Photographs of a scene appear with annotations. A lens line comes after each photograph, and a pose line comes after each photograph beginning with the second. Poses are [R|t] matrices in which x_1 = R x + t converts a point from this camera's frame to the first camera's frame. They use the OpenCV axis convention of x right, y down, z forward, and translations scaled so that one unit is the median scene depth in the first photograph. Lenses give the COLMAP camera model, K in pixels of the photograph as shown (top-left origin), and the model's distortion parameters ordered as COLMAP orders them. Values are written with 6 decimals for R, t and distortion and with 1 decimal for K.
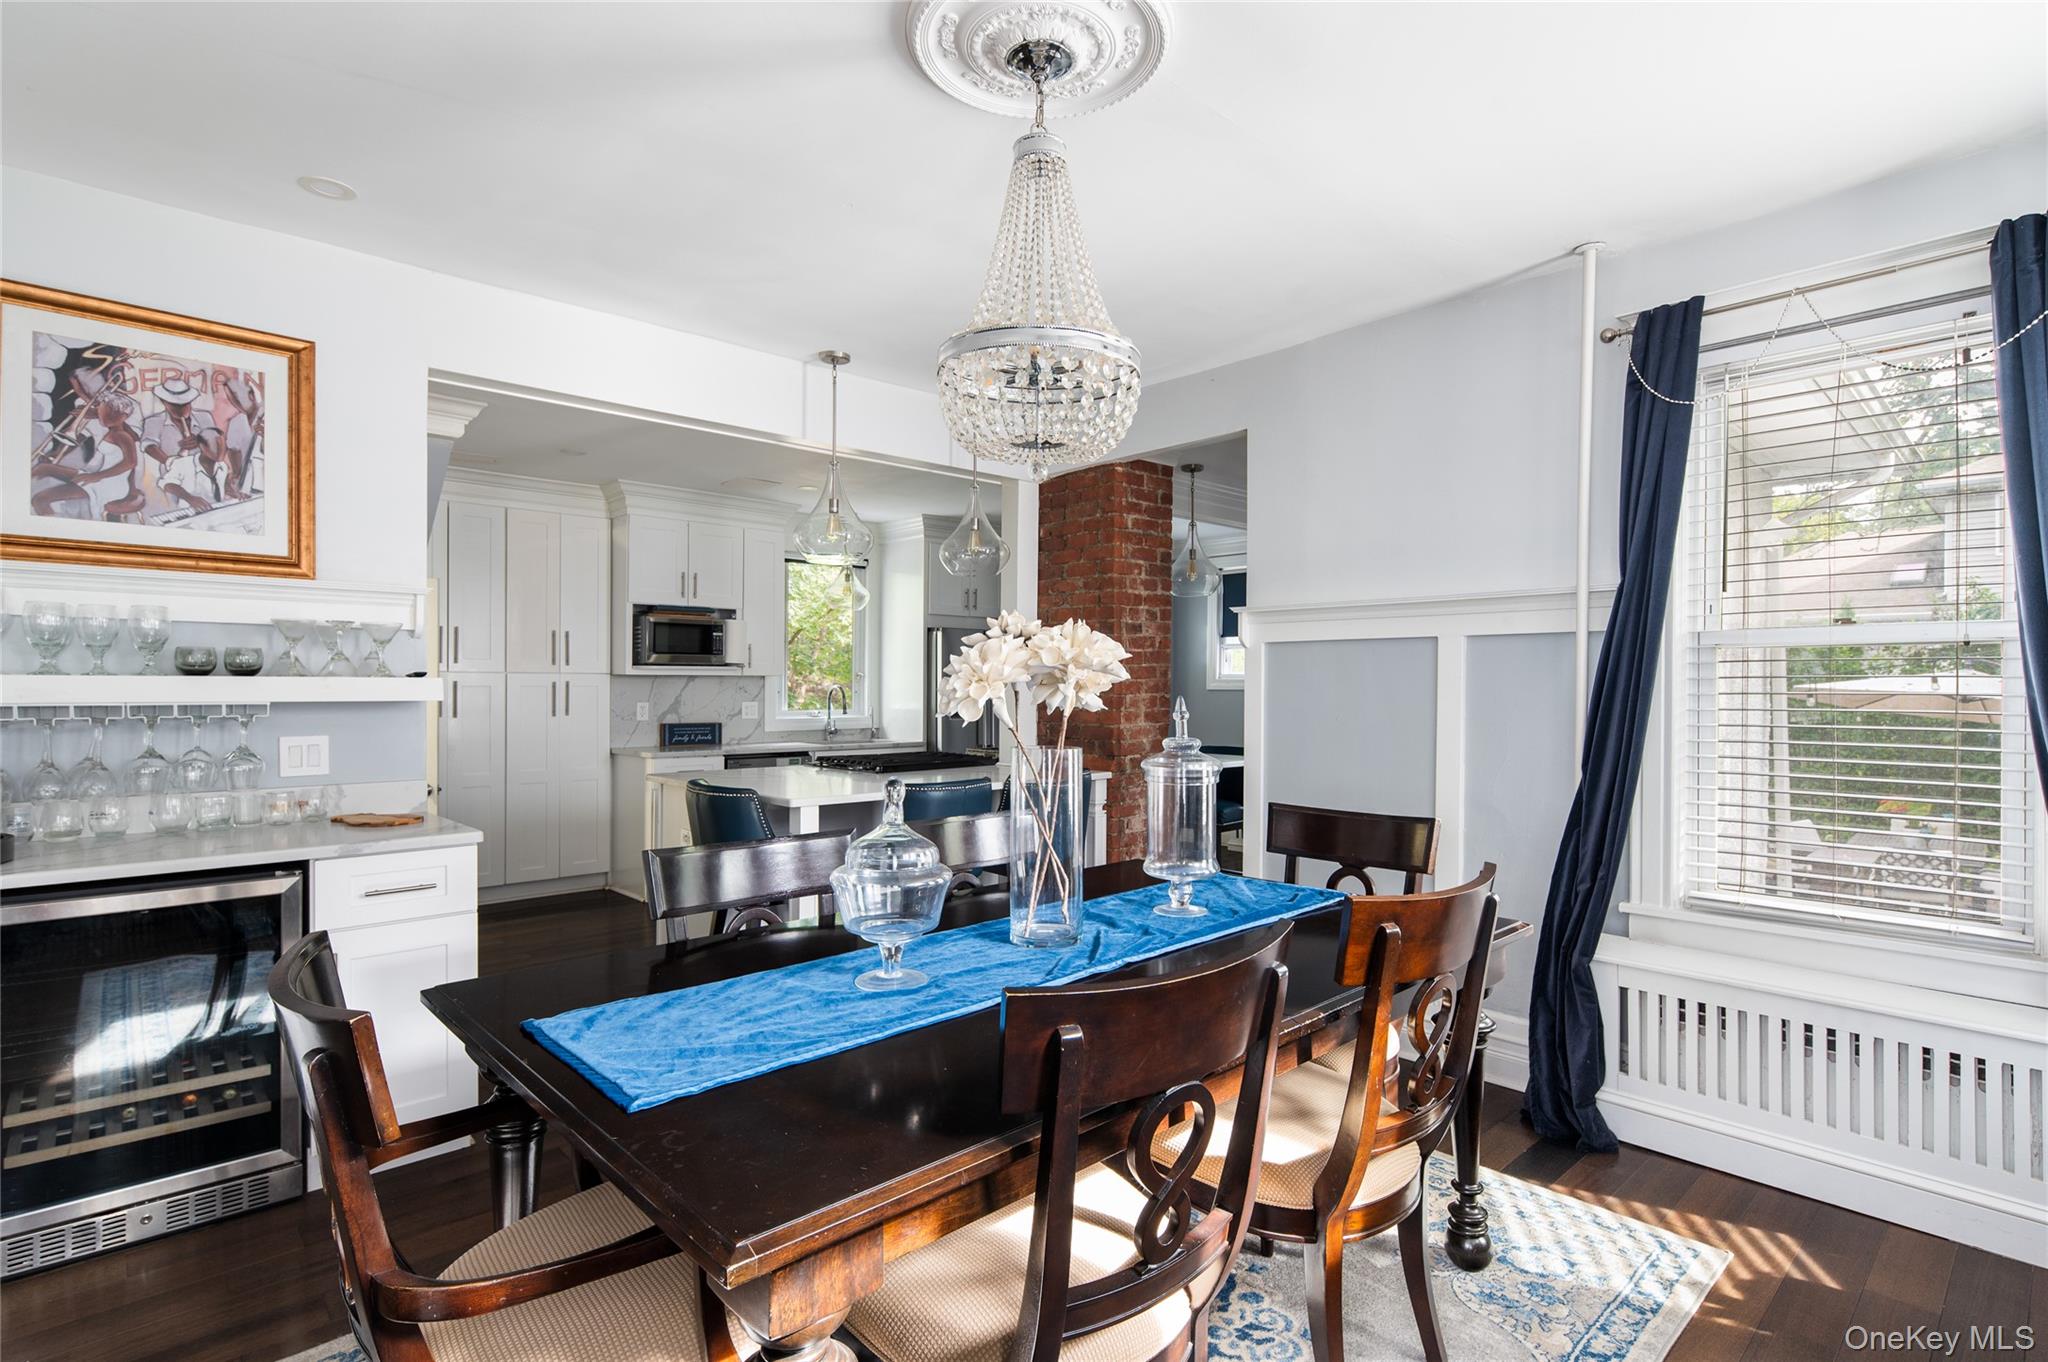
lens RADIAL K [[1001.3, 0, 1032.0], [0, 1001.3, 686.7], [0, 0, 1]] dist [0.004403, -0.003687]
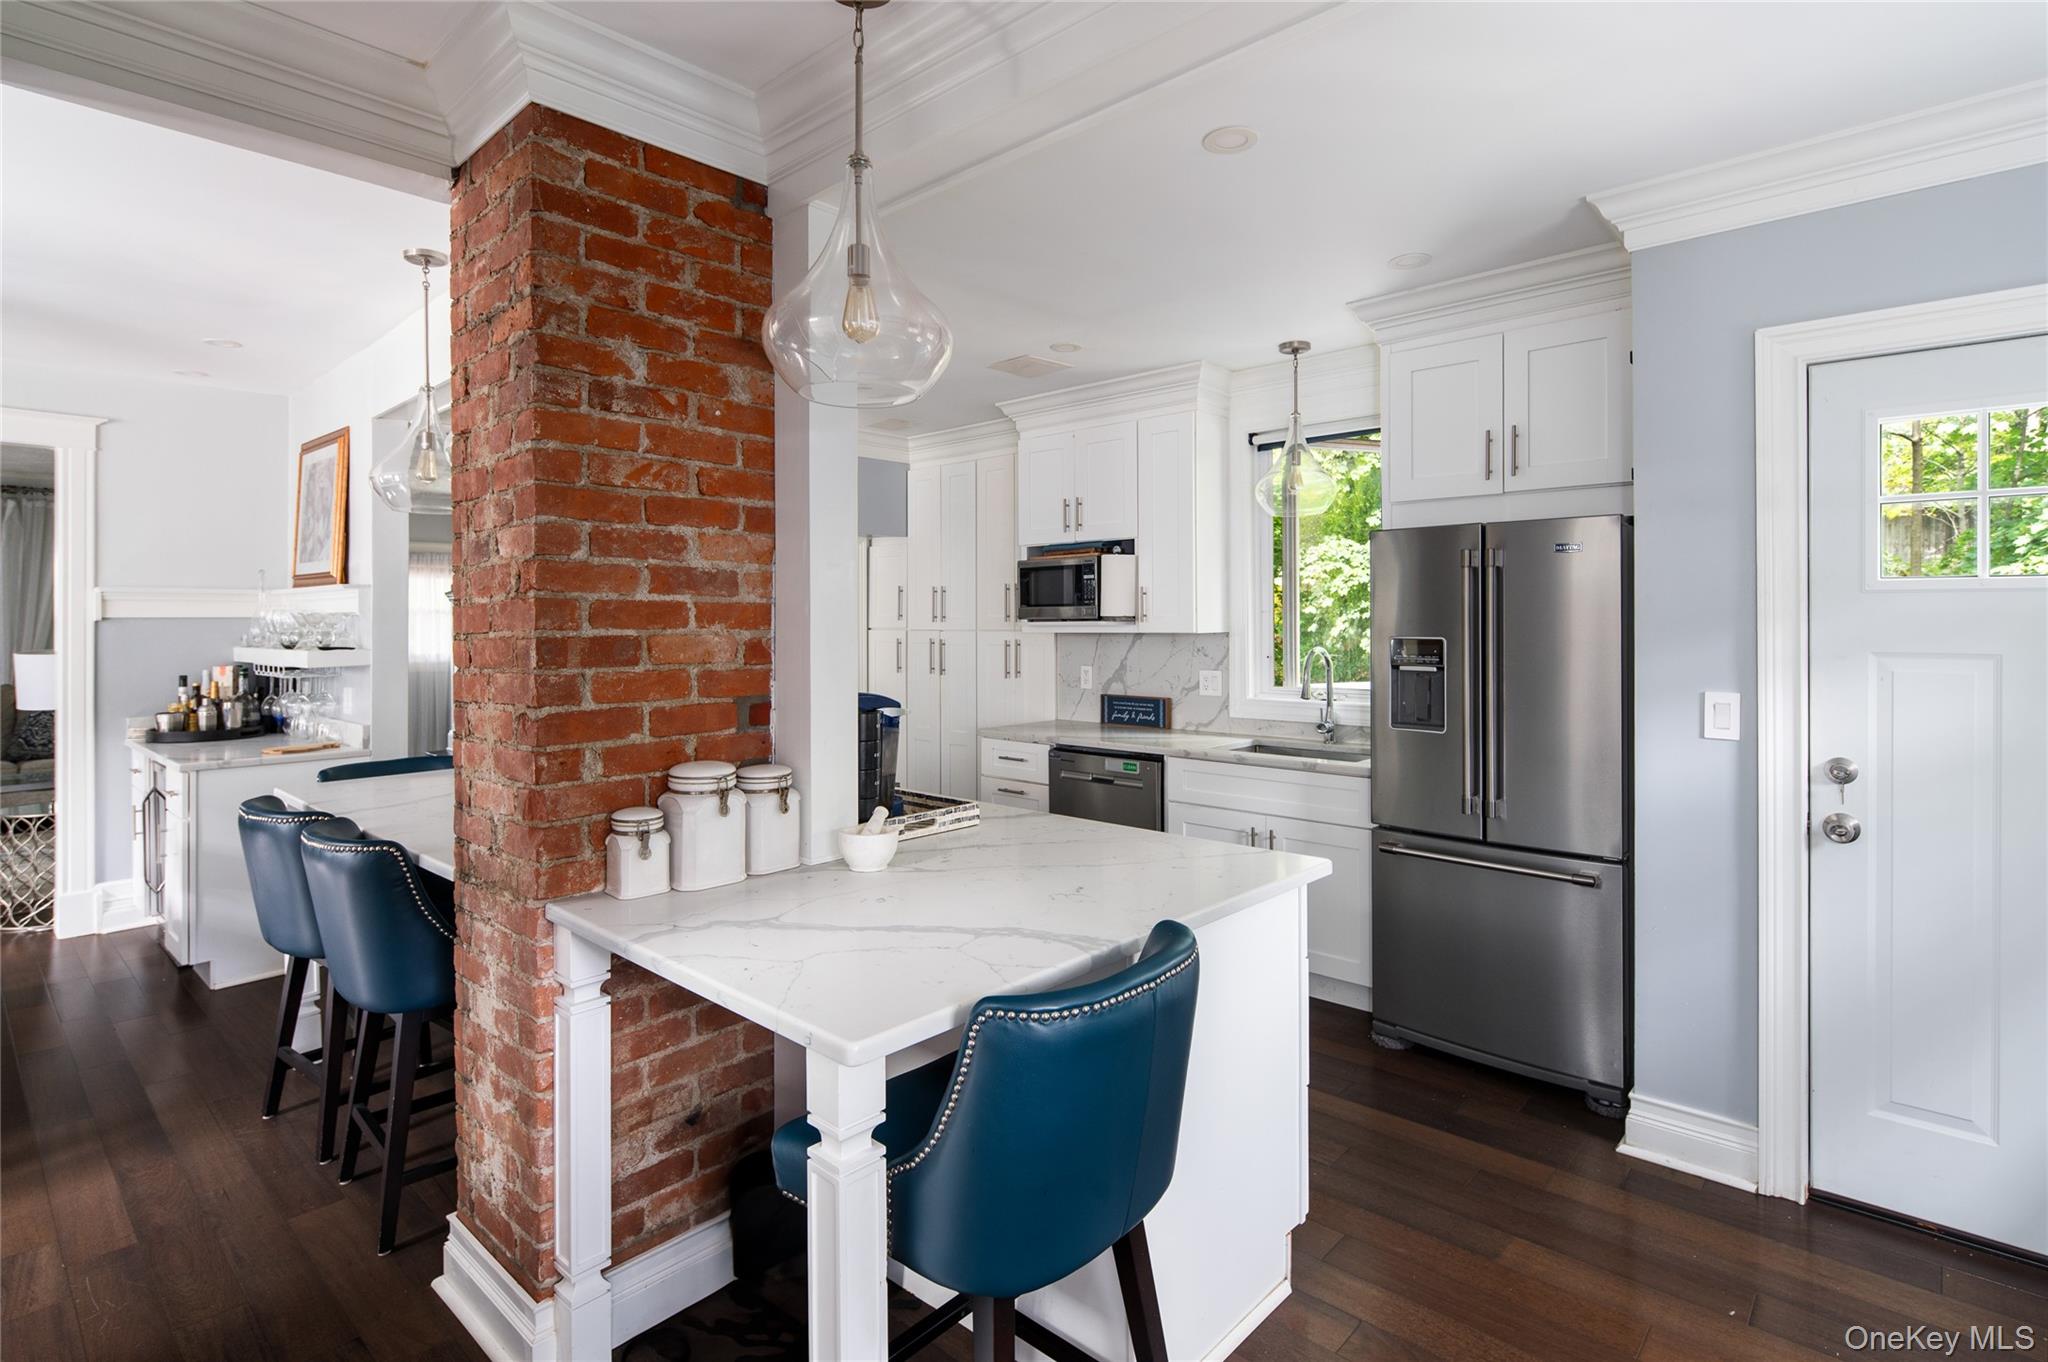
lens RADIAL K [[1001.3, 0, 1030.0], [0, 1001.3, 621.0], [0, 0, 1]] dist [0.004403, -0.003687]
pose [[0.084985, -0.004847, -0.996370, 0.510941], [0.006742, 0.999968, -0.004289, -0.021920], [0.996359, -0.006353, 0.085015, 1.112448]]
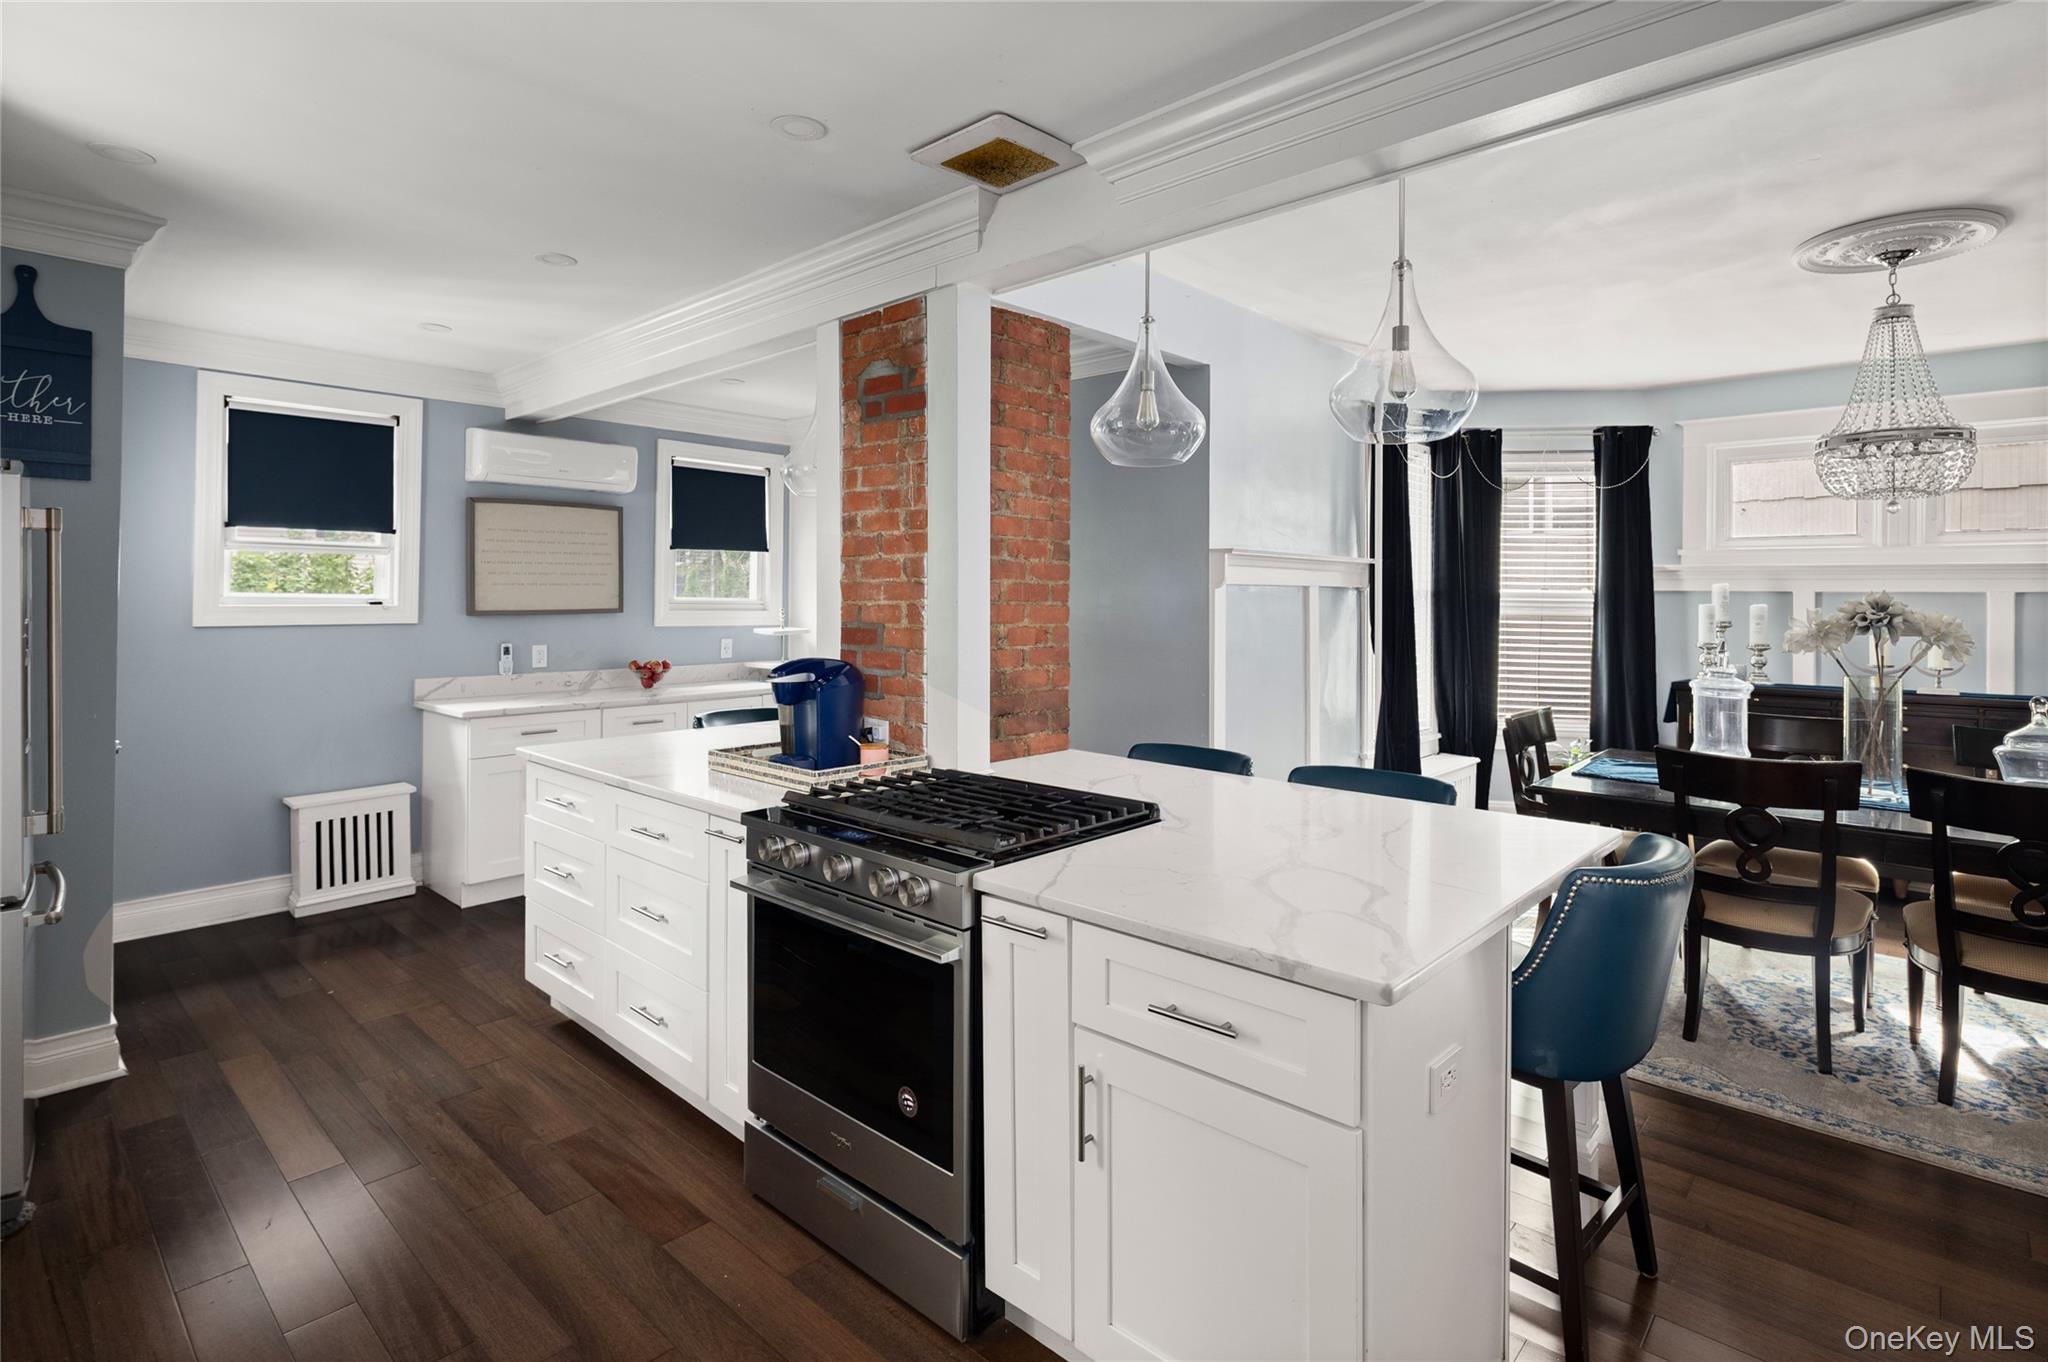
lens RADIAL K [[1001.3, 0, 1025.5], [0, 1001.3, 593.6], [0, 0, 1]] dist [0.004403, -0.003687]
pose [[-0.074603, -0.002149, 0.997211, -0.591687], [-0.004838, 0.999987, 0.001793, -0.027476], [-0.997202, -0.004691, -0.074612, 0.988215]]
